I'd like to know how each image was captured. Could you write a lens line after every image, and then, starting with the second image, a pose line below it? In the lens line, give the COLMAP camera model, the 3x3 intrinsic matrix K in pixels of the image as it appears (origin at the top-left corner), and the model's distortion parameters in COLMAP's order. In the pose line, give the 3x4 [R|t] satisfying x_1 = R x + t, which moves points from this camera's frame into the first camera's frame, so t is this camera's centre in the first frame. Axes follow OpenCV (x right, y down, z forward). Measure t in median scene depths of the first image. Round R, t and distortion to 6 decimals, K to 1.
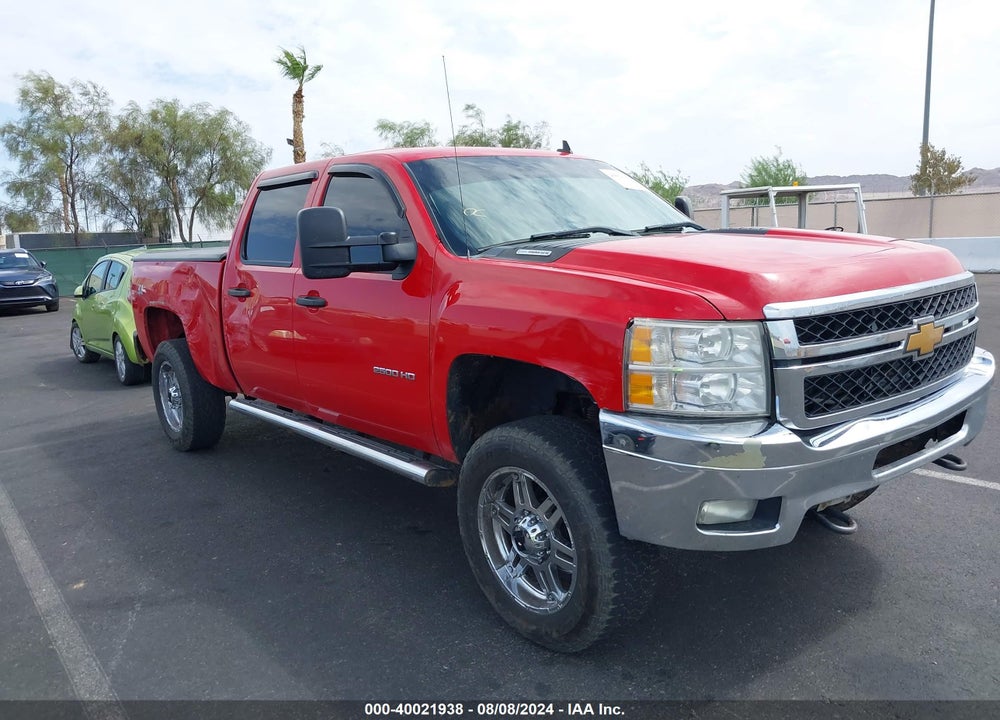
lens RADIAL K [[788.0, 0, 489.5], [0, 788.0, 359.6], [0, 0, 1]] dist [0.006526, -0.002516]
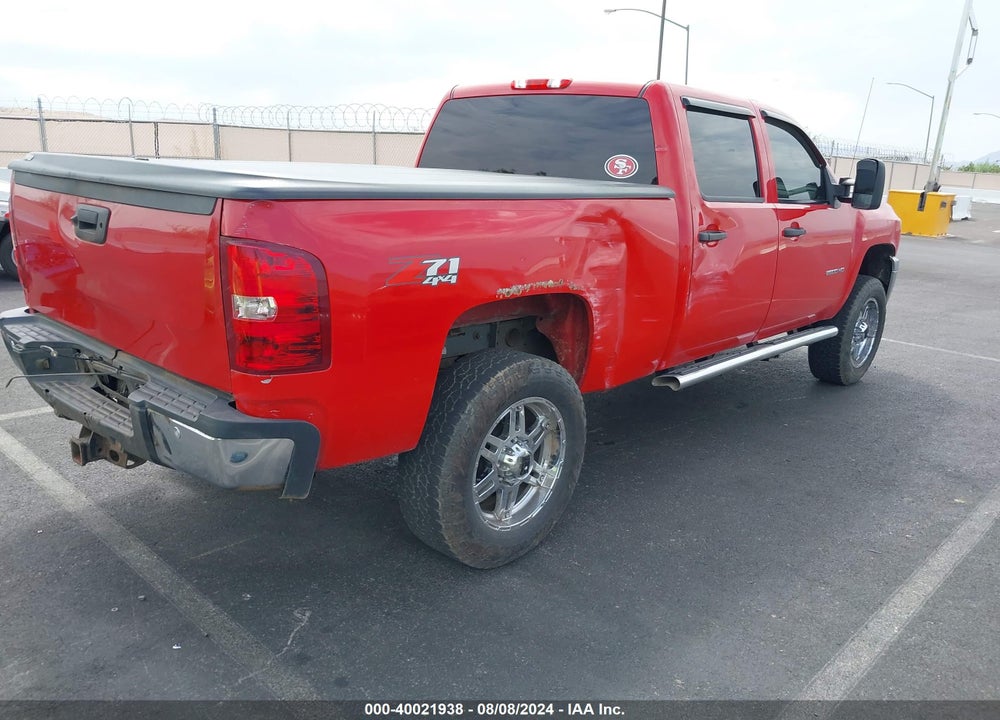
lens RADIAL K [[796.7, 0, 515.9], [0, 796.7, 367.4], [0, 0, 1]] dist [0.004618, -0.003175]
pose [[-0.161501, -0.214556, 0.963267, -1.514060], [0.119066, 0.964714, 0.234841, -0.234763], [-0.979664, 0.152619, -0.130256, 1.801727]]
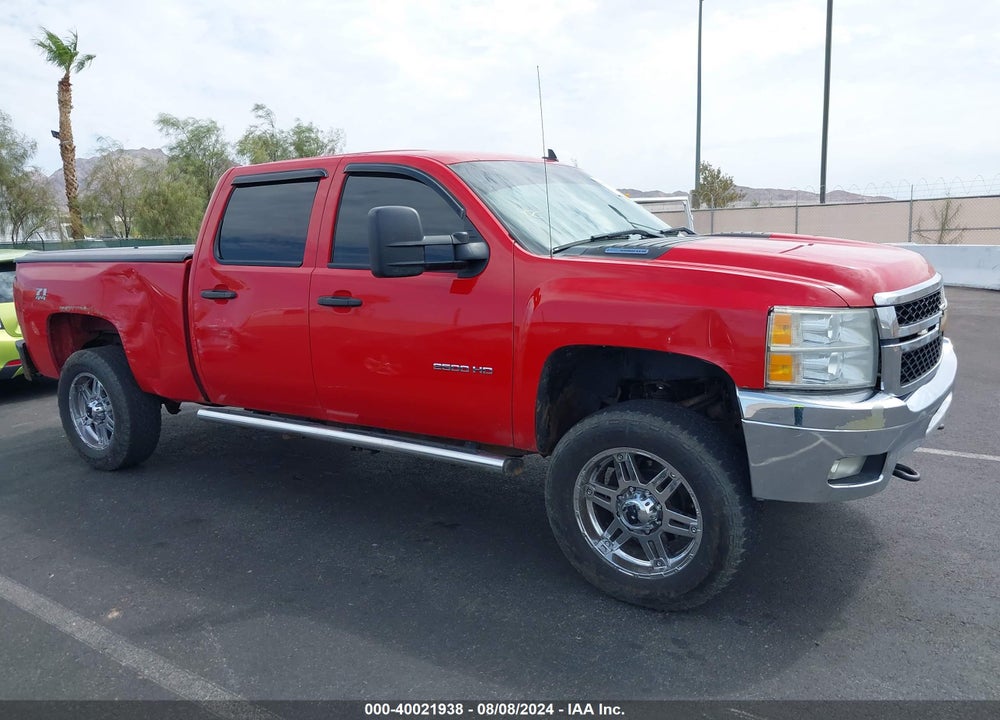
lens RADIAL K [[786.5, 0, 500.0], [0, 786.5, 360.0], [0, 0, 1]] dist [0.003789, -0.007742]
pose [[0.960597, -0.031894, 0.276110, -0.341970], [0.033820, 0.999425, -0.002217, 0.009429], [-0.275880, 0.011468, 0.961124, -0.000147]]
